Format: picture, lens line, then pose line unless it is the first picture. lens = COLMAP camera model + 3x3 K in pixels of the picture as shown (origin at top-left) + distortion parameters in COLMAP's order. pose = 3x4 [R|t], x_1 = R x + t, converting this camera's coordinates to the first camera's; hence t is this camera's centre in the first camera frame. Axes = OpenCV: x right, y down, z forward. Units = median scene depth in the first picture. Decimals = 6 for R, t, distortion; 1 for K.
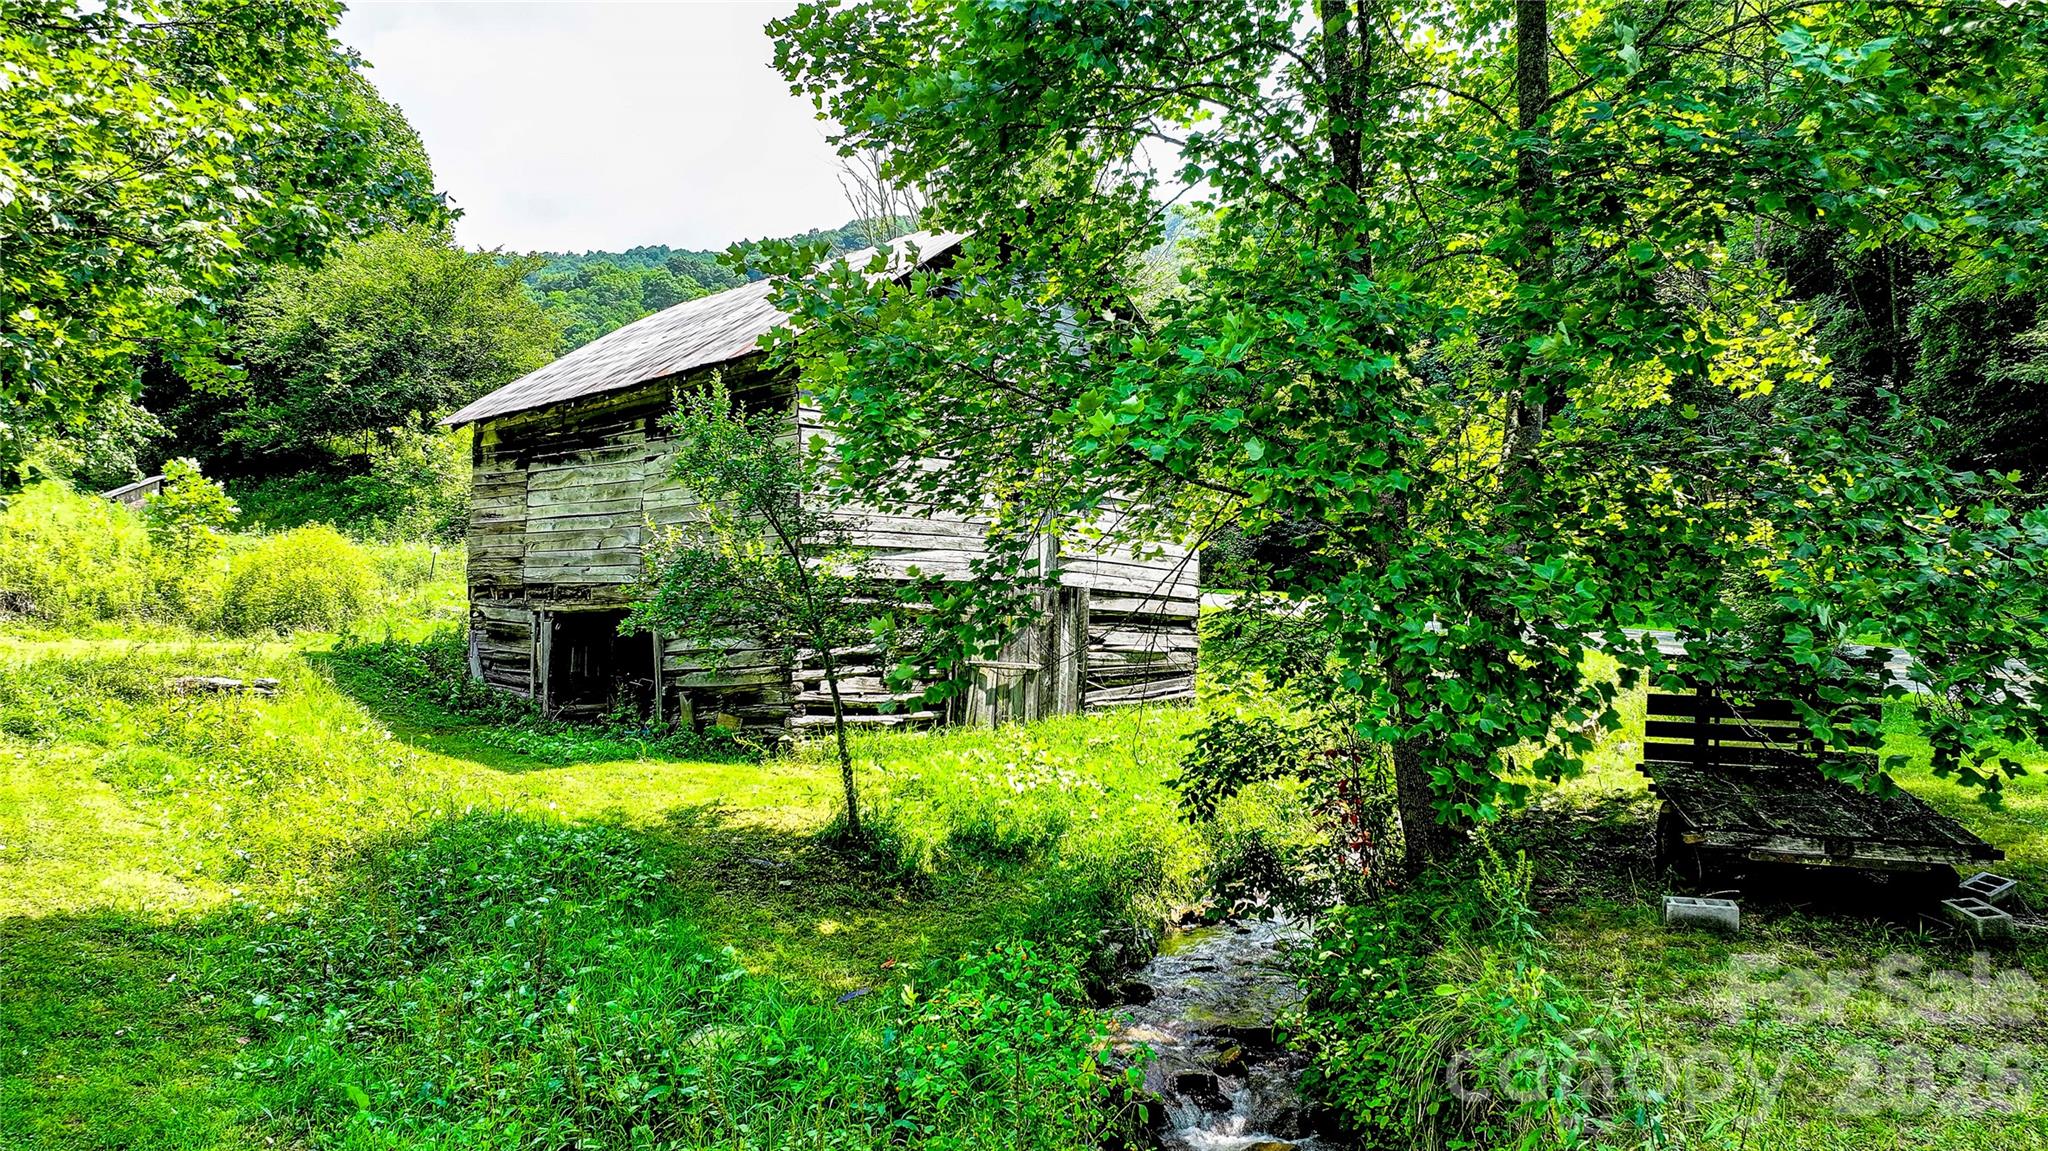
lens RADIAL K [[1453.5, 0, 1024.0], [0, 1453.5, 575.5], [0, 0, 1]] dist [-0.001834, -0.000382]
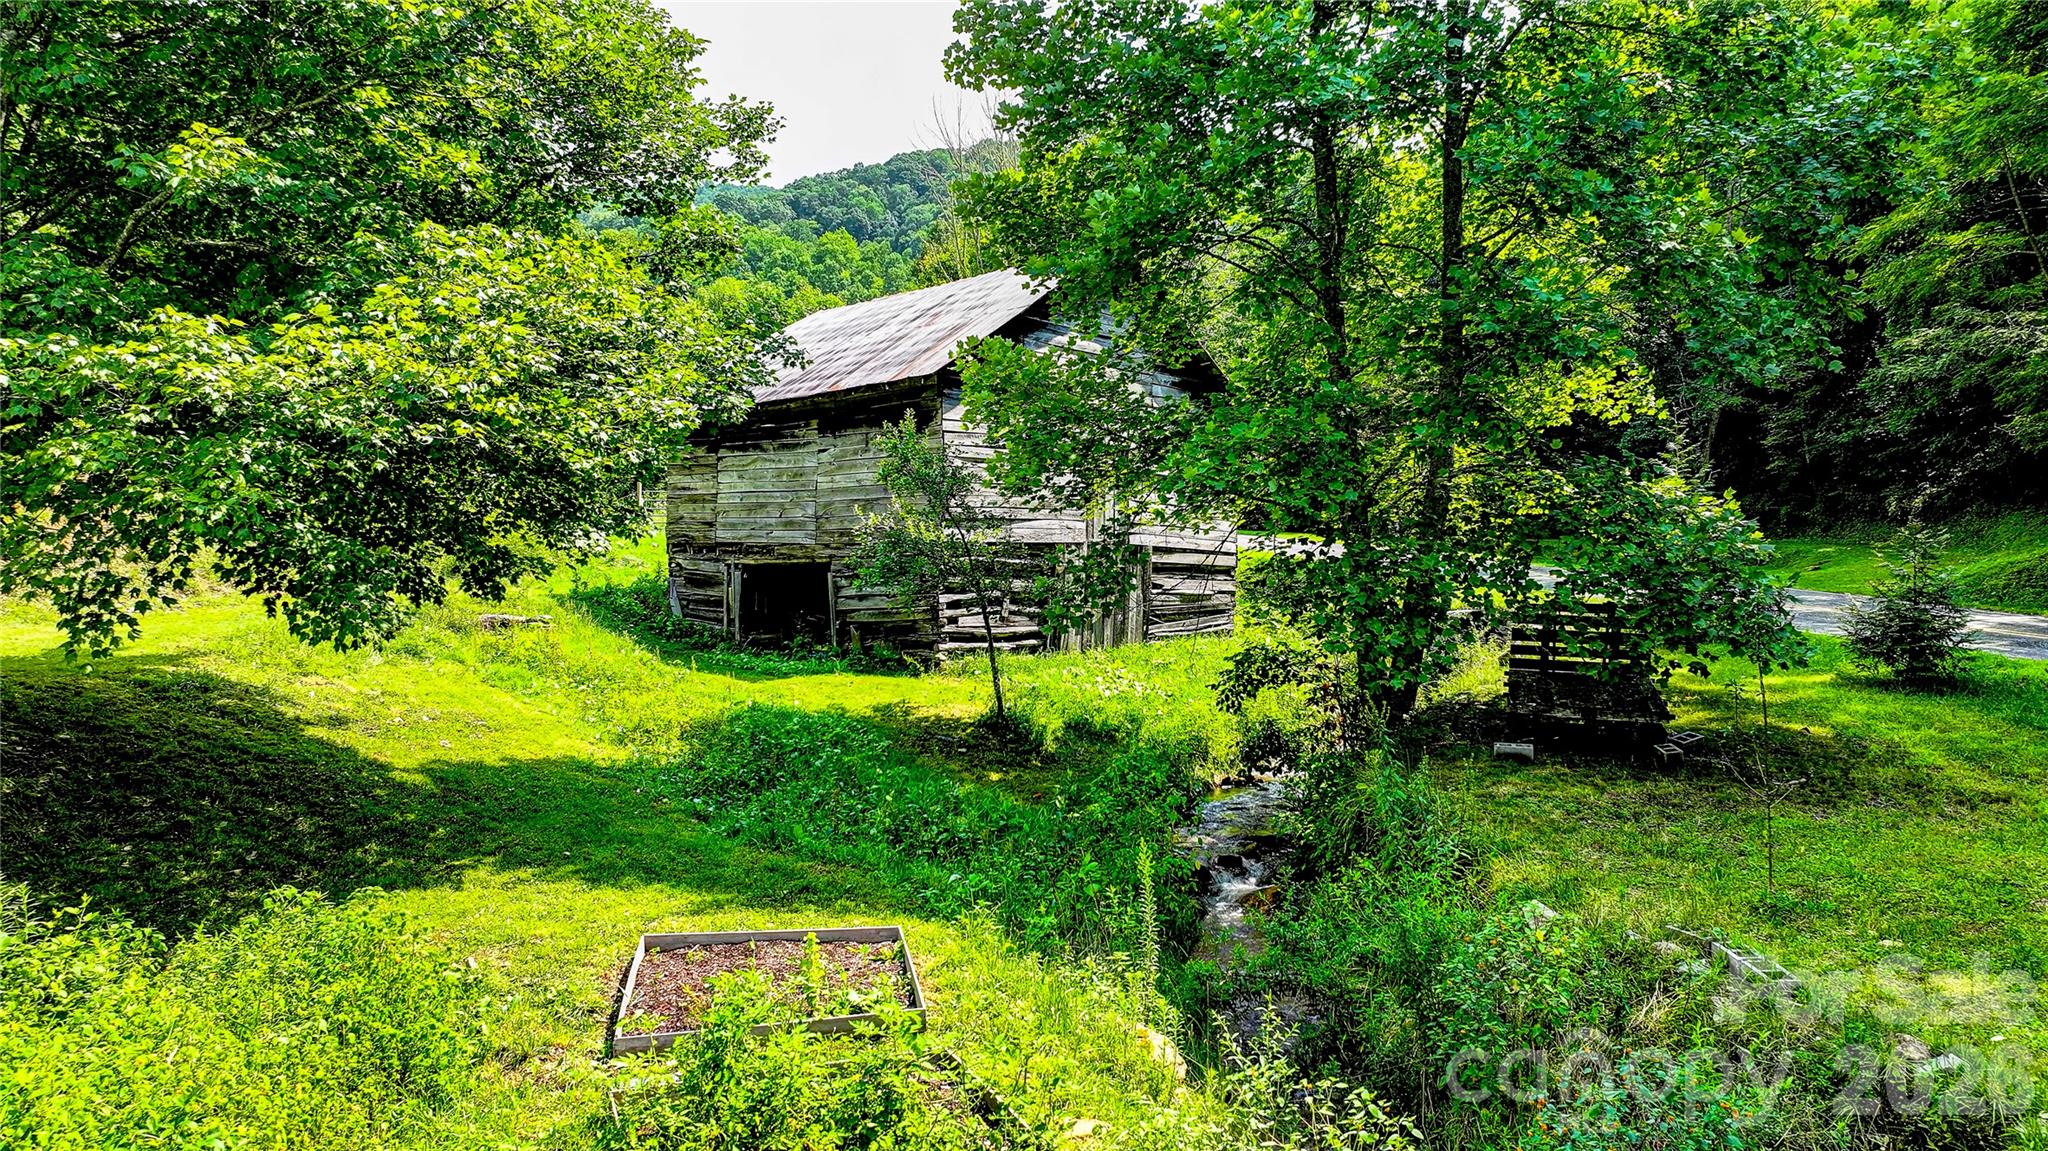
lens RADIAL K [[1453.5, 0, 1024.0], [0, 1453.5, 575.5], [0, 0, 1]] dist [-0.001834, -0.000382]
pose [[0.999577, -0.000719, -0.029079, -0.038513], [0.002084, 0.998895, 0.046947, -0.031628], [0.029013, -0.046988, 0.998474, -0.369009]]
